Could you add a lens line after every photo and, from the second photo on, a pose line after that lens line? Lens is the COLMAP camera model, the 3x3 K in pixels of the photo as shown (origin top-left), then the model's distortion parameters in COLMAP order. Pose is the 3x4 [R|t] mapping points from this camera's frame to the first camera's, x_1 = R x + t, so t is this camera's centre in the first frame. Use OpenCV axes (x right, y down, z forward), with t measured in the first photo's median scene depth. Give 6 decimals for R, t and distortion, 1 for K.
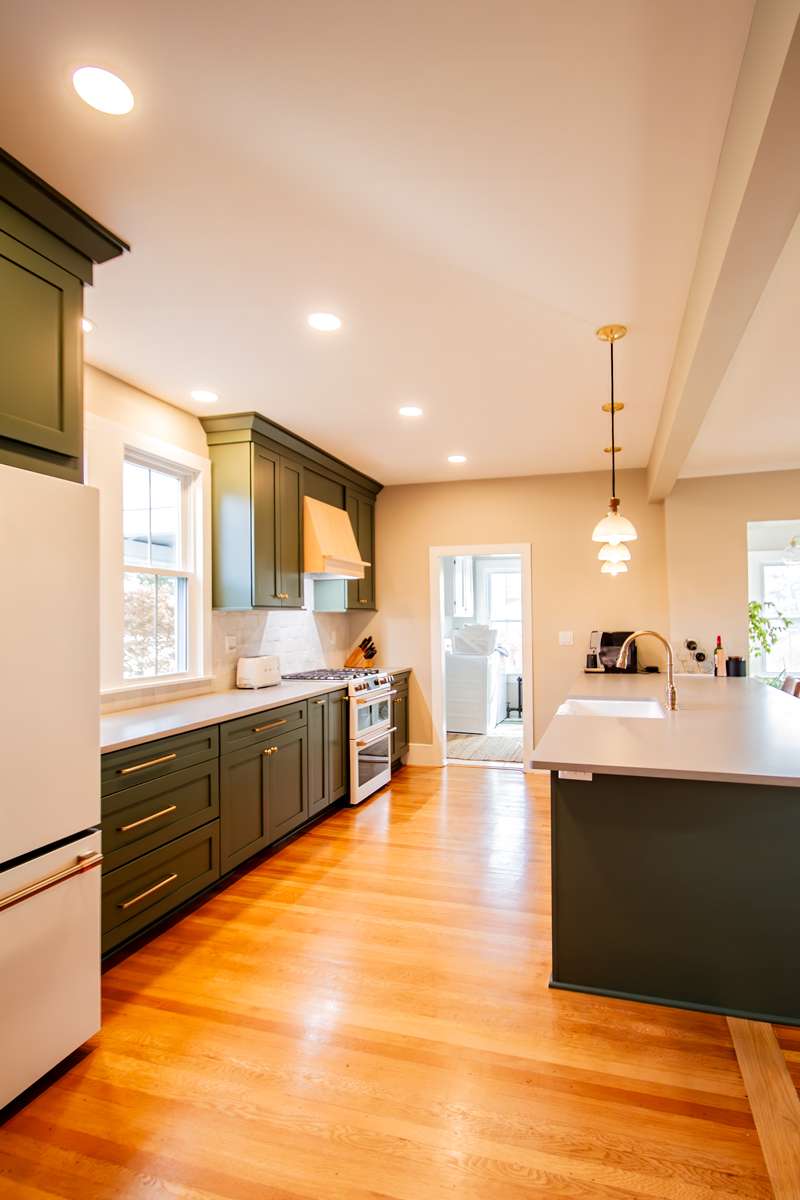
lens RADIAL K [[622.6, 0, 427.3], [0, 622.6, 608.3], [0, 0, 1]] dist [0.001871, 0.000092]
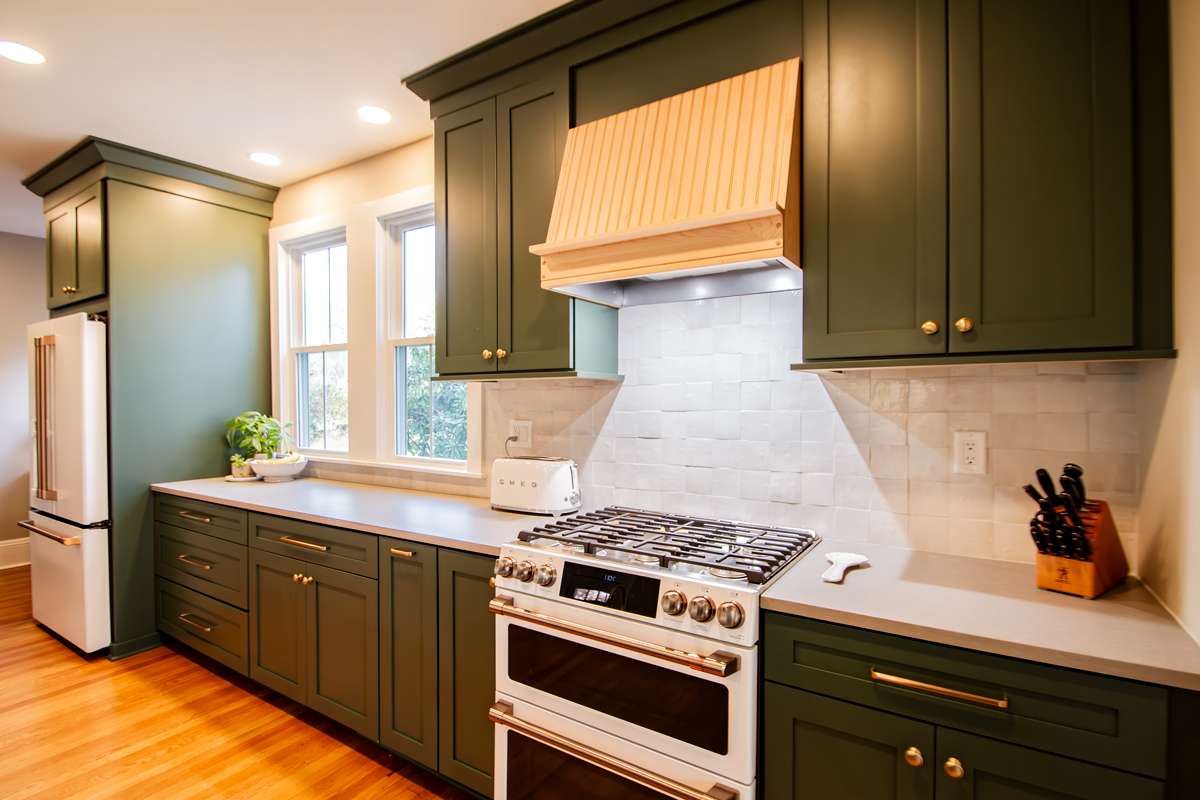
lens RADIAL K [[578.9, 0, 575.5], [0, 578.9, 403.2], [0, 0, 1]] dist [-0.001063, -0.000460]
pose [[-0.290316, 0.015453, -0.956806, 0.230623], [0.019720, 0.999754, 0.010163, 0.020384], [0.956728, -0.015917, -0.290549, 1.176474]]
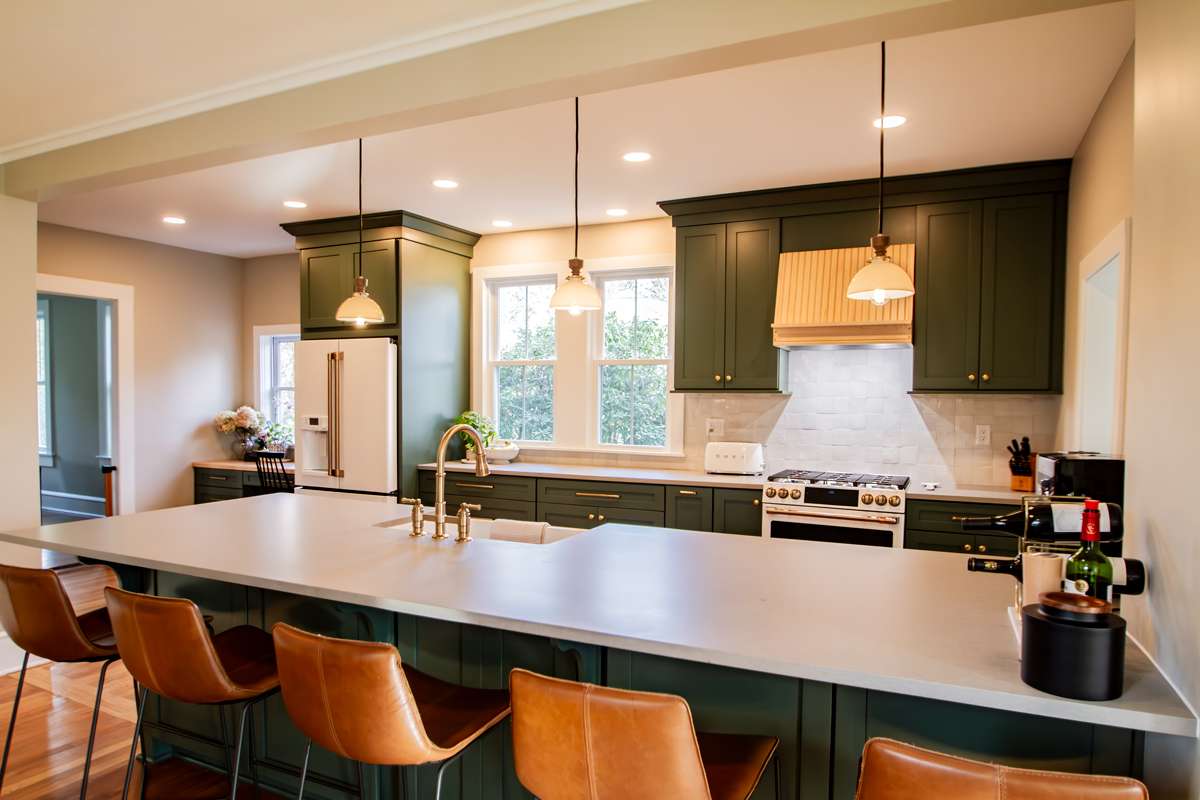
lens RADIAL K [[727.0, 0, 600.1], [0, 727.0, 417.6], [0, 0, 1]] dist [-0.015193, 0.000091]
pose [[-0.133546, 0.031502, -0.990542, 0.831054], [0.006483, 0.999501, 0.030913, 0.004723], [0.991021, -0.002294, -0.133684, 0.930937]]
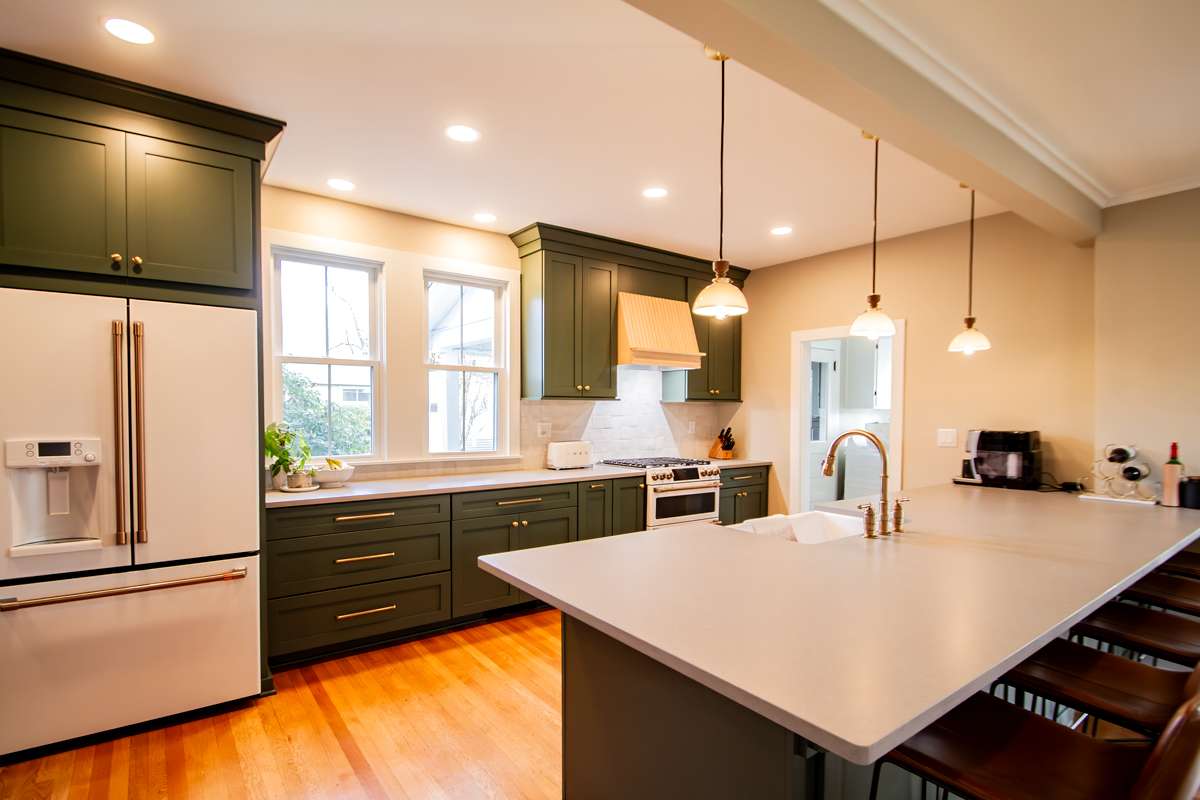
lens RADIAL K [[586.5, 0, 596.4], [0, 586.5, 426.5], [0, 0, 1]] dist [0.020264, -0.019353]
pose [[0.799797, 0.030445, -0.599498, 0.393048], [-0.002374, 0.998866, 0.047559, 0.000027], [0.600265, -0.036614, 0.798962, 0.181203]]
